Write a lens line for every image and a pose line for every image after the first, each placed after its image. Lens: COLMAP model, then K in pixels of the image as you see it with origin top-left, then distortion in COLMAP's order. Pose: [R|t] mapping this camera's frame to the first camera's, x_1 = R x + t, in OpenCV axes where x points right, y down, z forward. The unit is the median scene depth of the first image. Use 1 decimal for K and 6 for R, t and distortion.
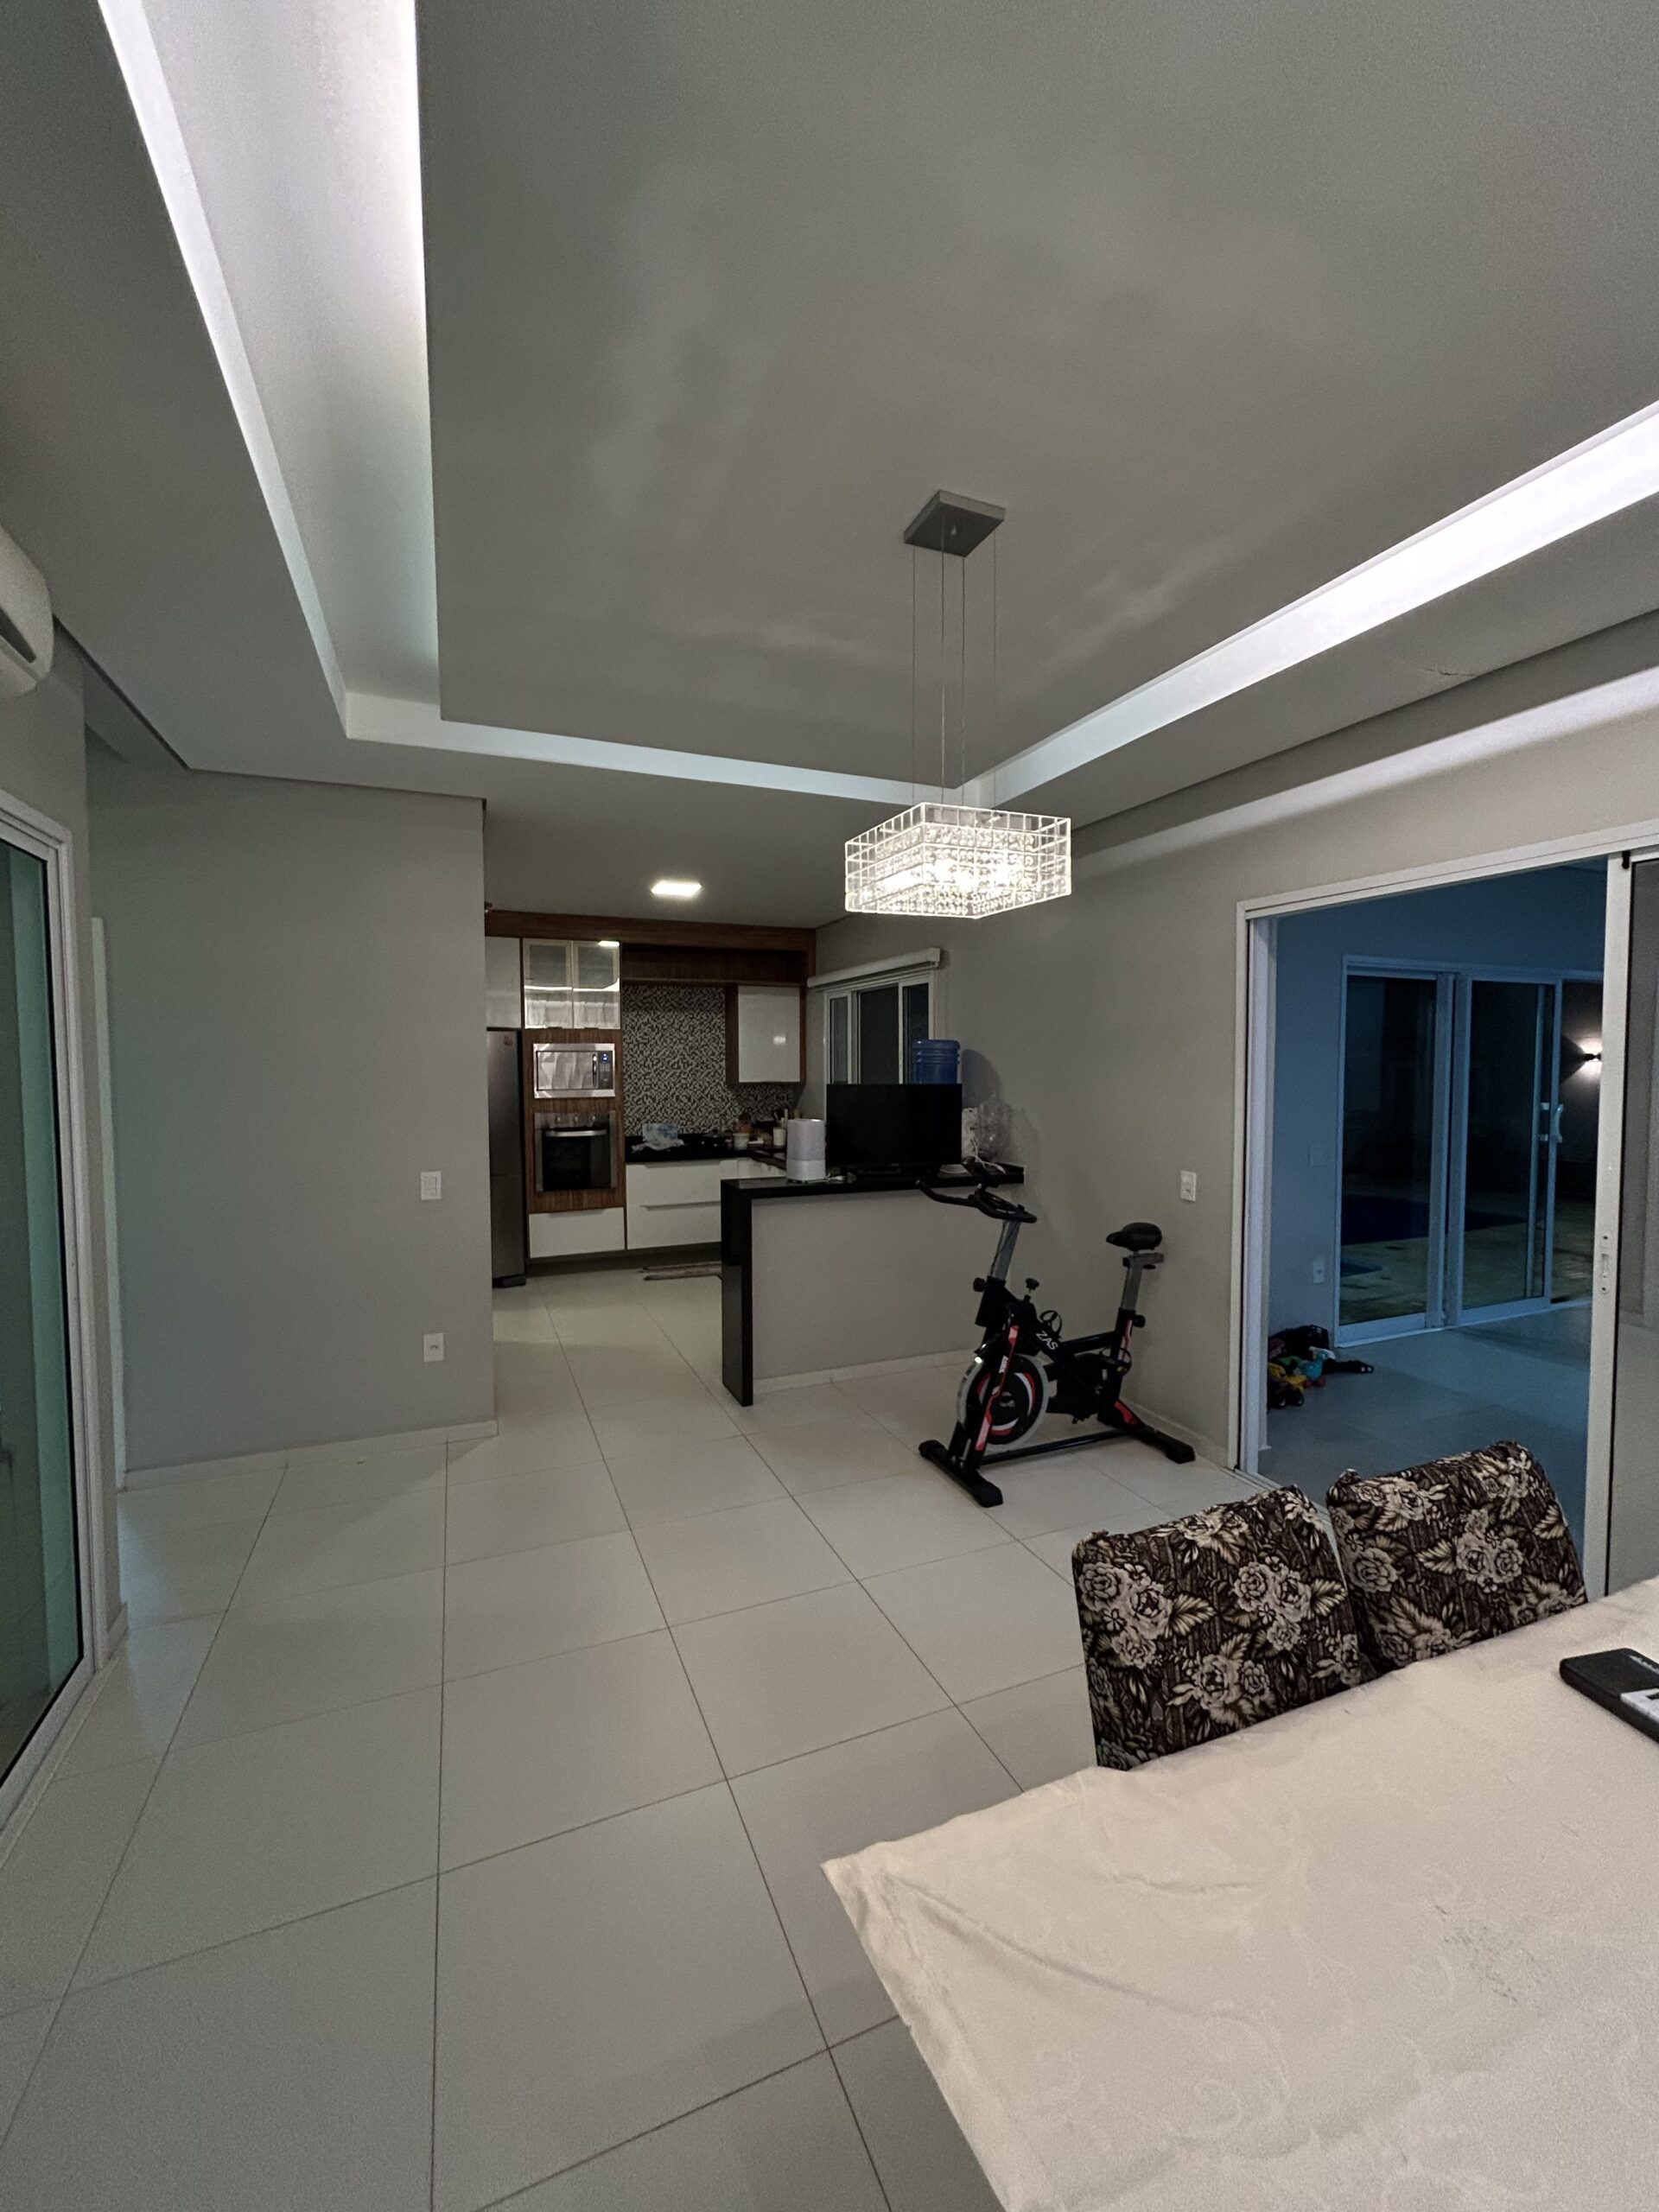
lens RADIAL K [[891.2, 0, 832.6], [0, 891.2, 1101.9], [0, 0, 1]] dist [-0.000401, 0.000694]
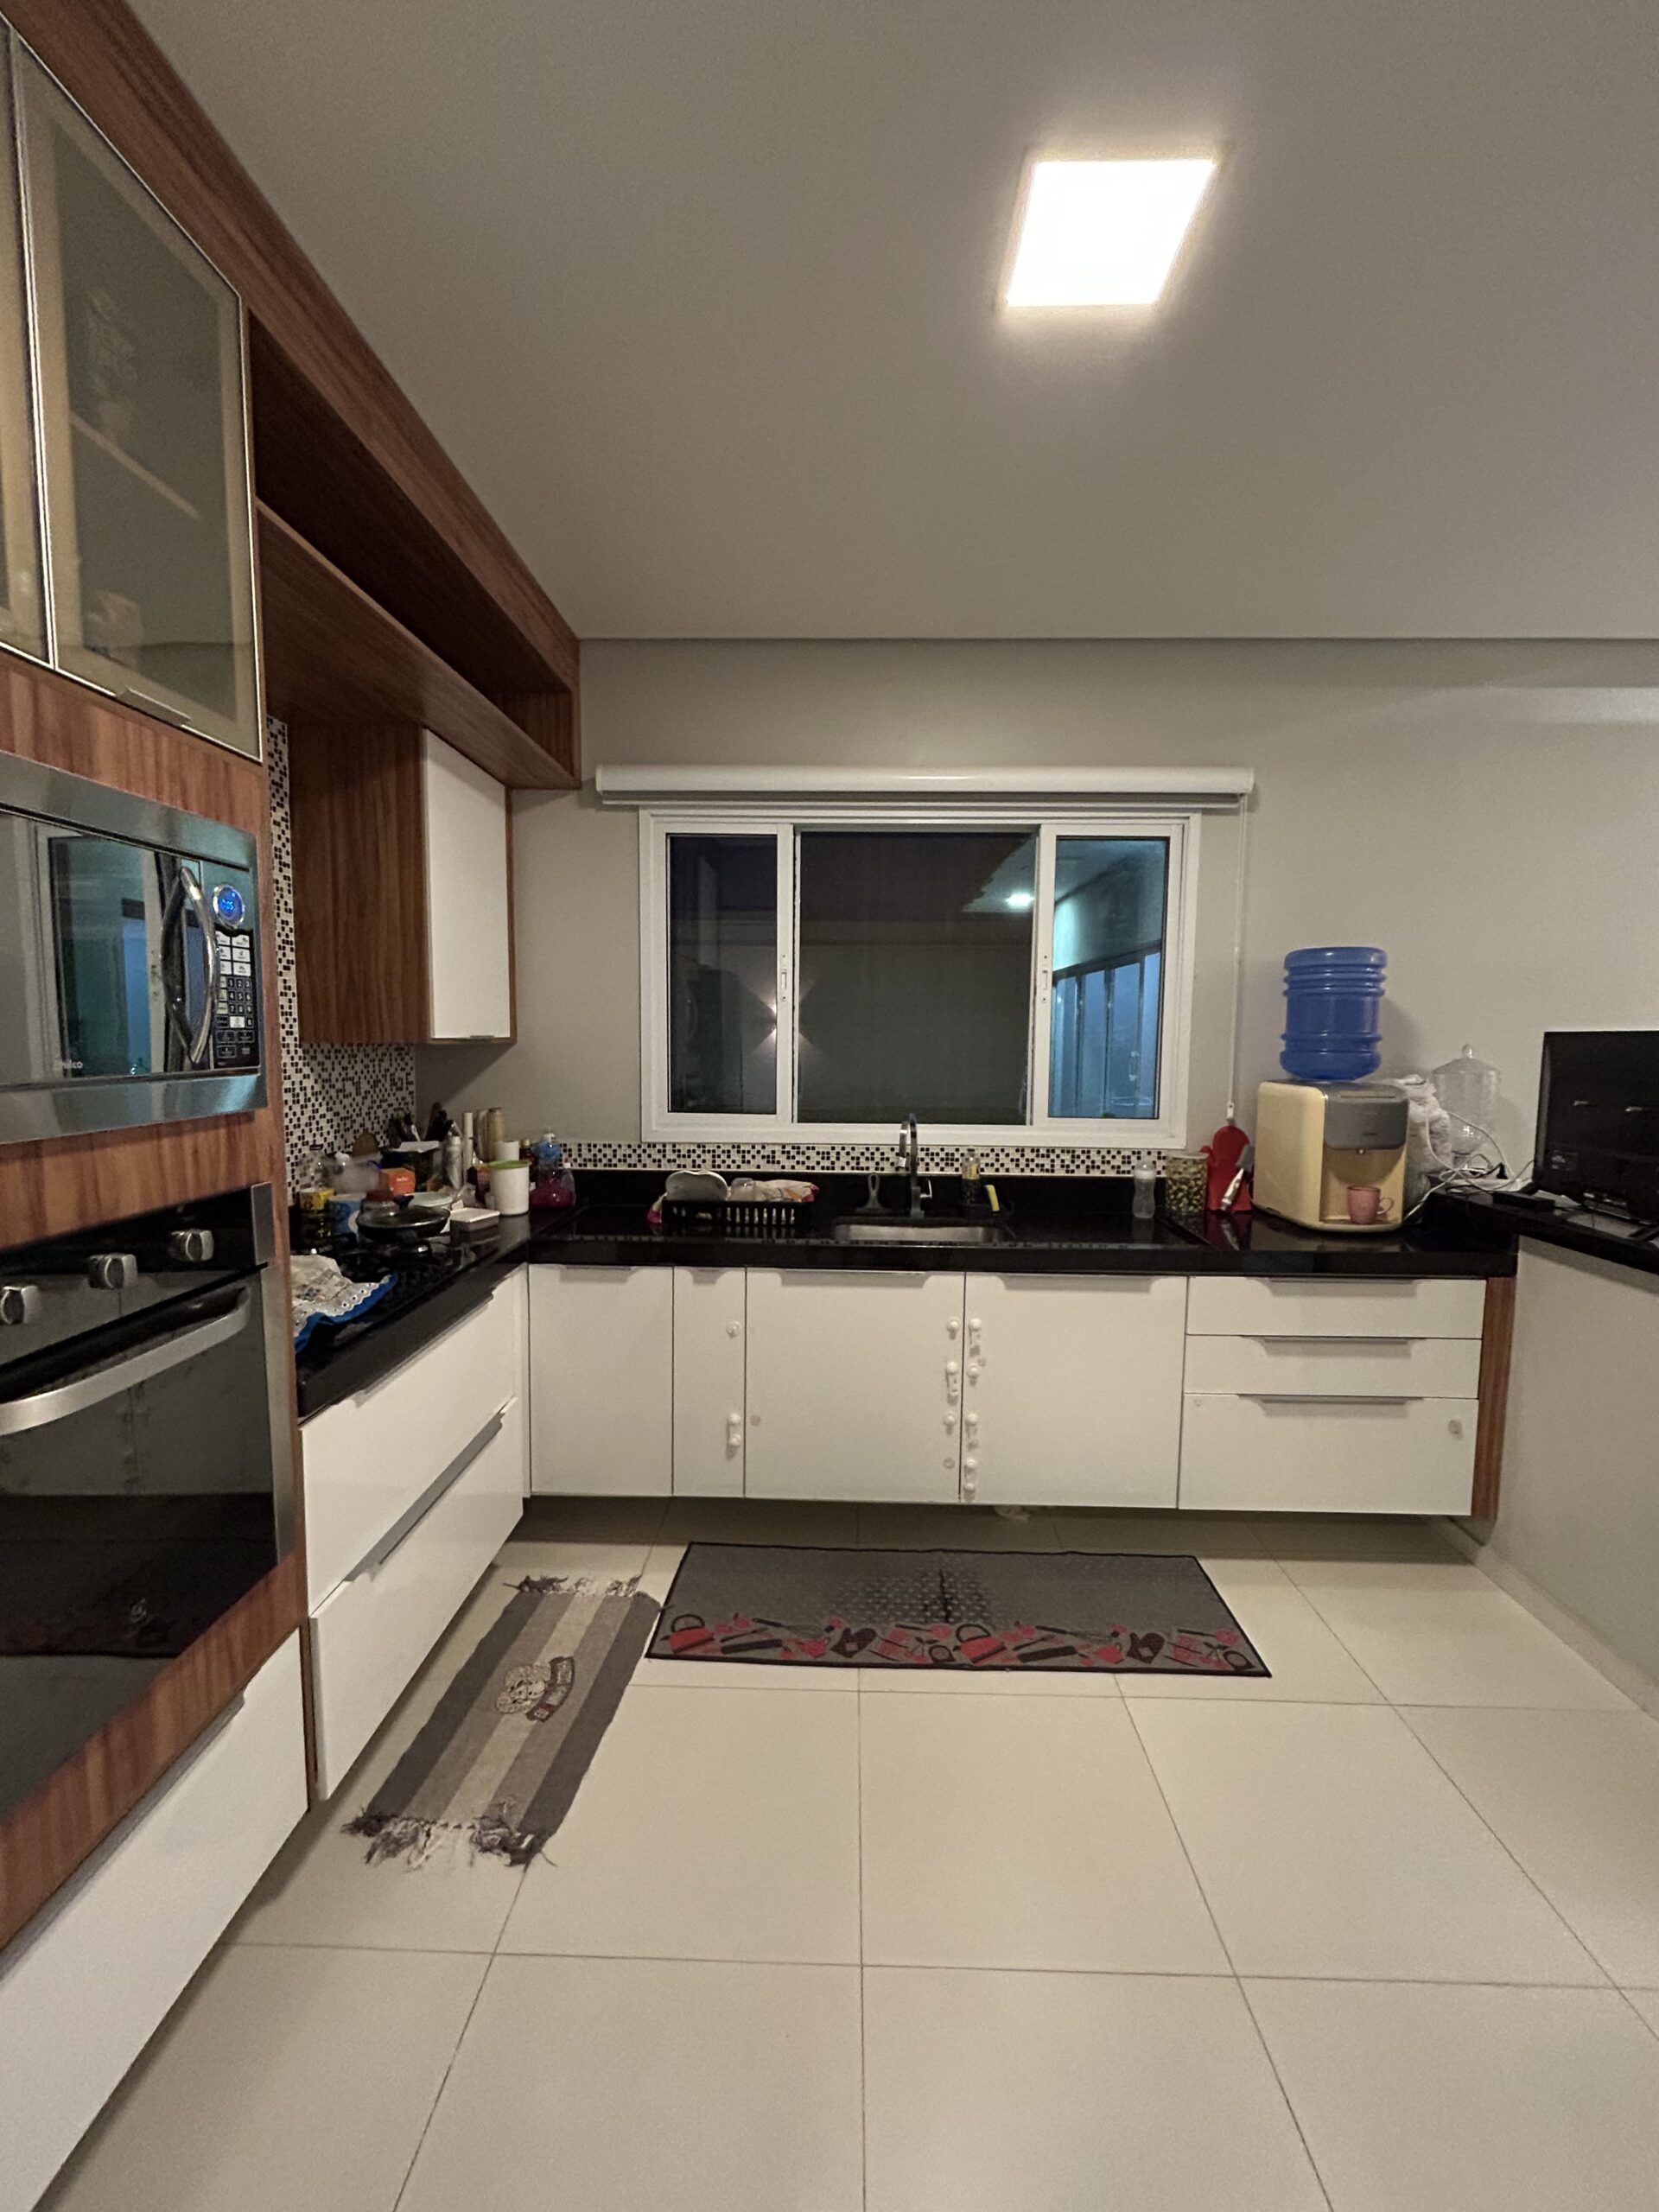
lens RADIAL K [[891.2, 0, 838.5], [0, 891.2, 1109.3], [0, 0, 1]] dist [-0.000401, 0.000694]
pose [[0.406519, -0.071536, 0.910837, -0.361360], [0.029142, 0.997438, 0.065331, -0.014118], [-0.913177, -0.000014, 0.407562, 0.786863]]
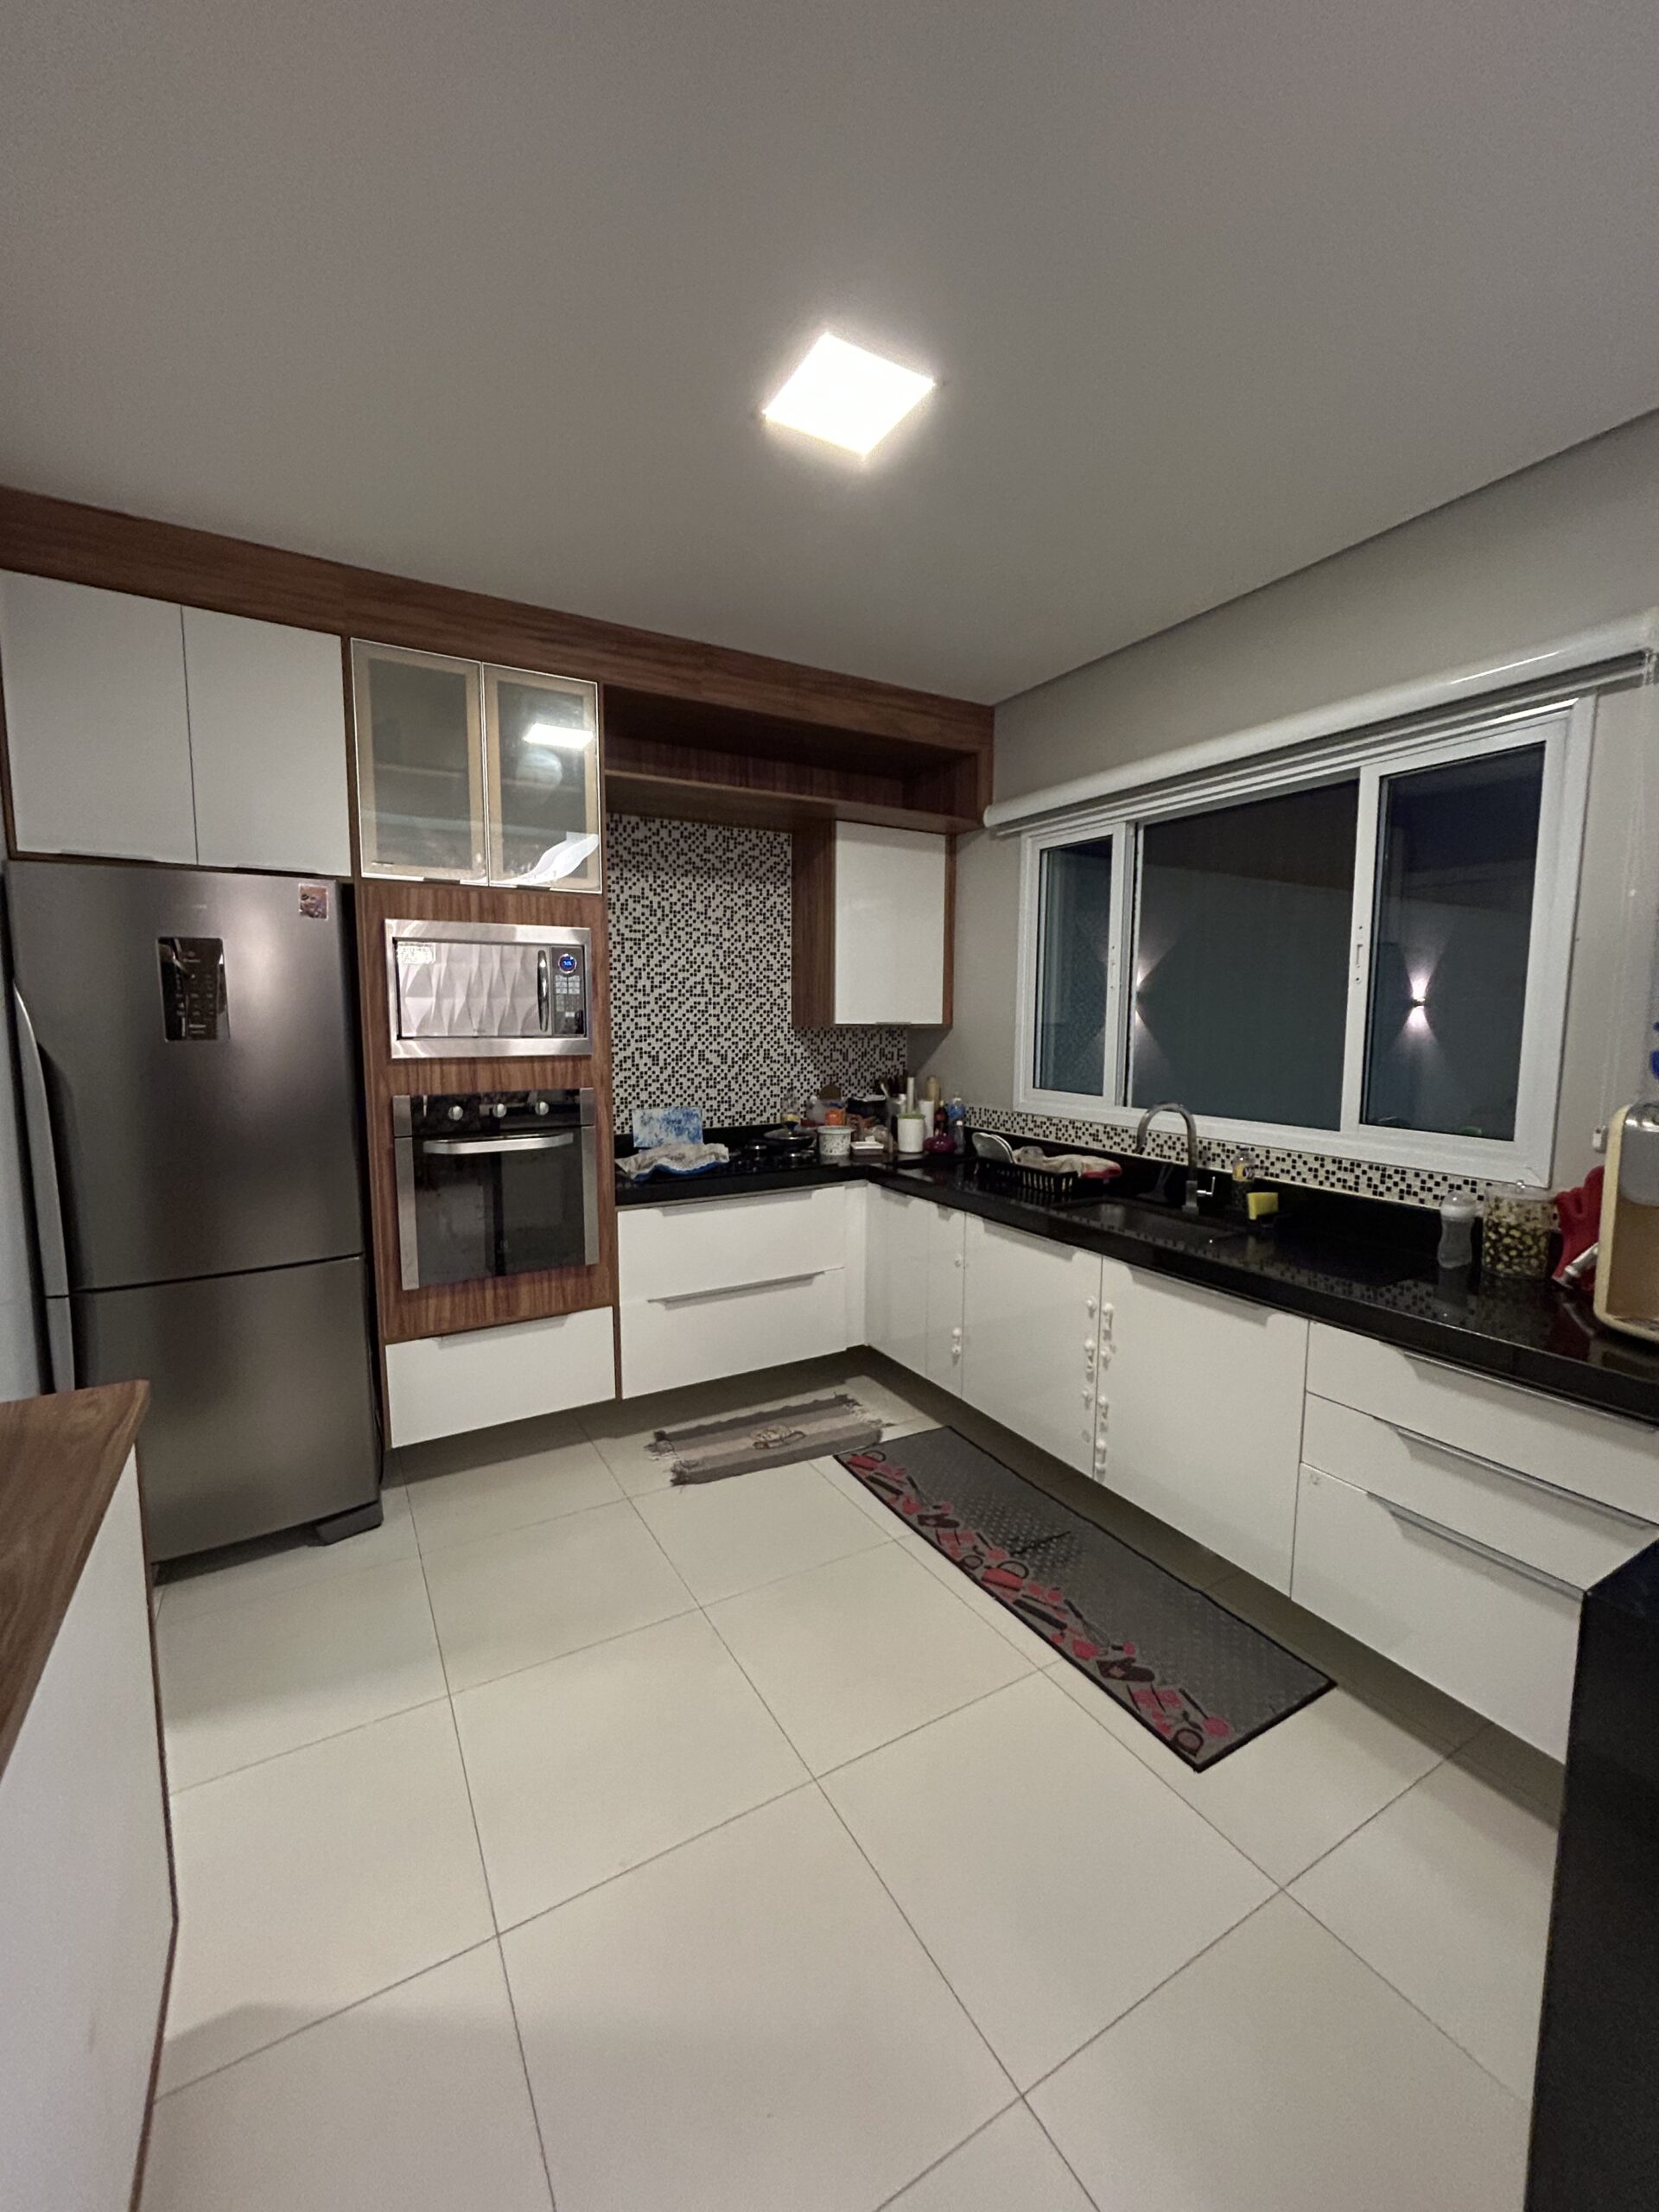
lens RADIAL K [[891.2, 0, 829.8], [0, 891.2, 1108.1], [0, 0, 1]] dist [-0.000401, 0.000694]
pose [[0.991338, -0.004934, 0.131241, -0.183565], [-0.003232, 0.998075, 0.061938, -0.006549], [-0.131293, -0.061826, 0.989414, 0.551830]]
